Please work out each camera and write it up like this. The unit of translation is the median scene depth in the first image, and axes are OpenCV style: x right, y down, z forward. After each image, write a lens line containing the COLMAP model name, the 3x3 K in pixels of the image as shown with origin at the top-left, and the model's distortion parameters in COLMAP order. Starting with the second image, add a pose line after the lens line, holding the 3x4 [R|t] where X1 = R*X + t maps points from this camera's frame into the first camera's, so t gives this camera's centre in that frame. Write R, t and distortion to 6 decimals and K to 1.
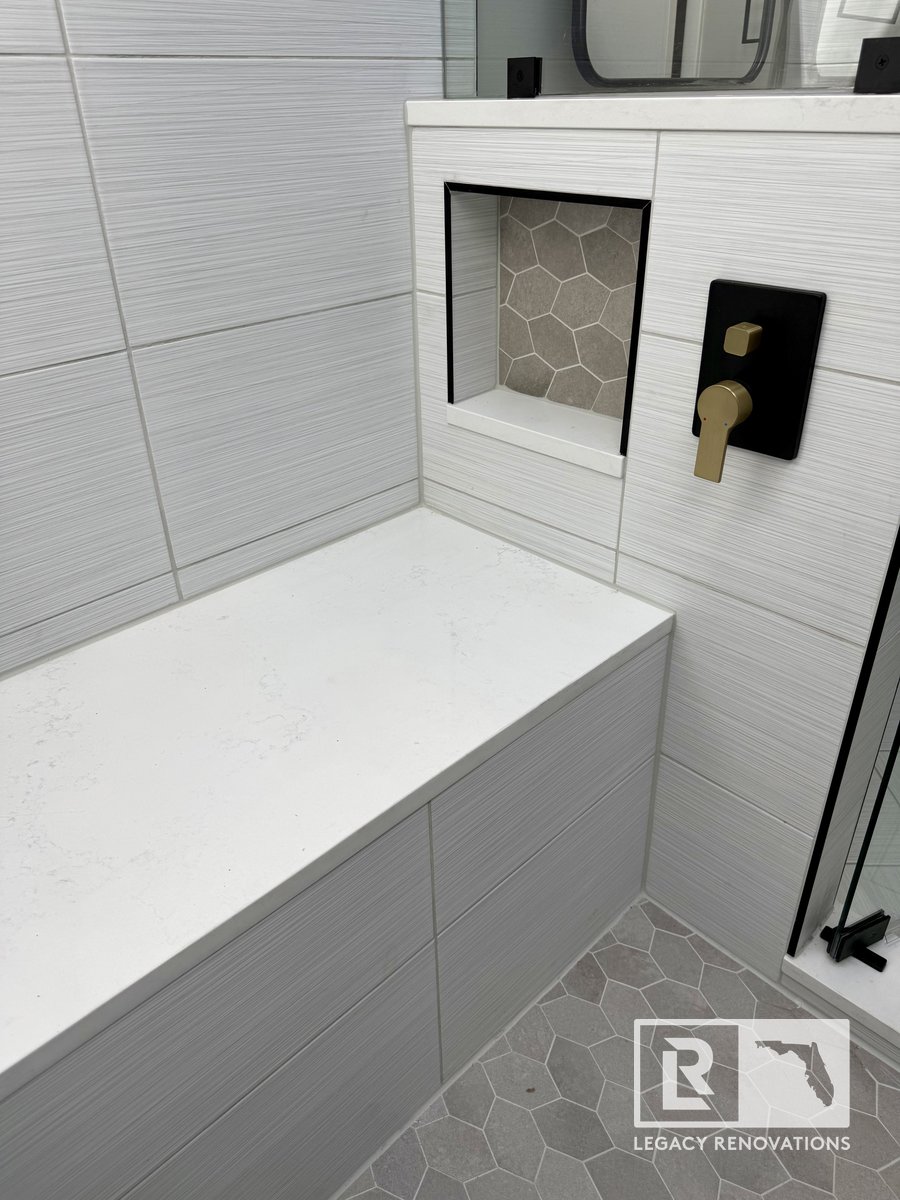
lens RADIAL K [[849.4, 0, 441.4], [0, 849.4, 597.0], [0, 0, 1]] dist [0.040311, -0.053938]
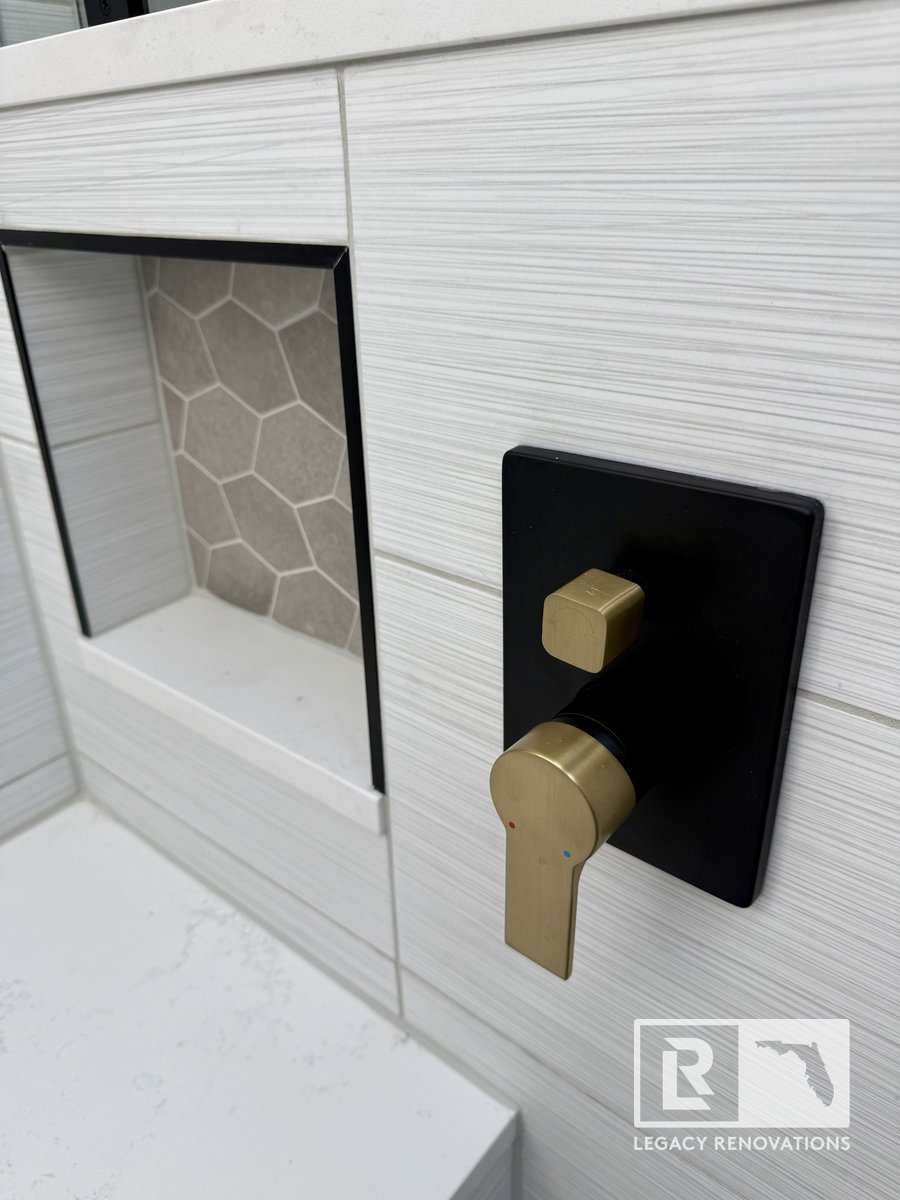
lens RADIAL K [[849.4, 0, 455.6], [0, 849.4, 588.5], [0, 0, 1]] dist [0.040311, -0.053938]
pose [[0.992086, -0.051171, 0.114663, 0.190919], [0.061521, 0.994163, -0.088626, -0.213070], [-0.109459, 0.094979, 0.989443, 0.490701]]
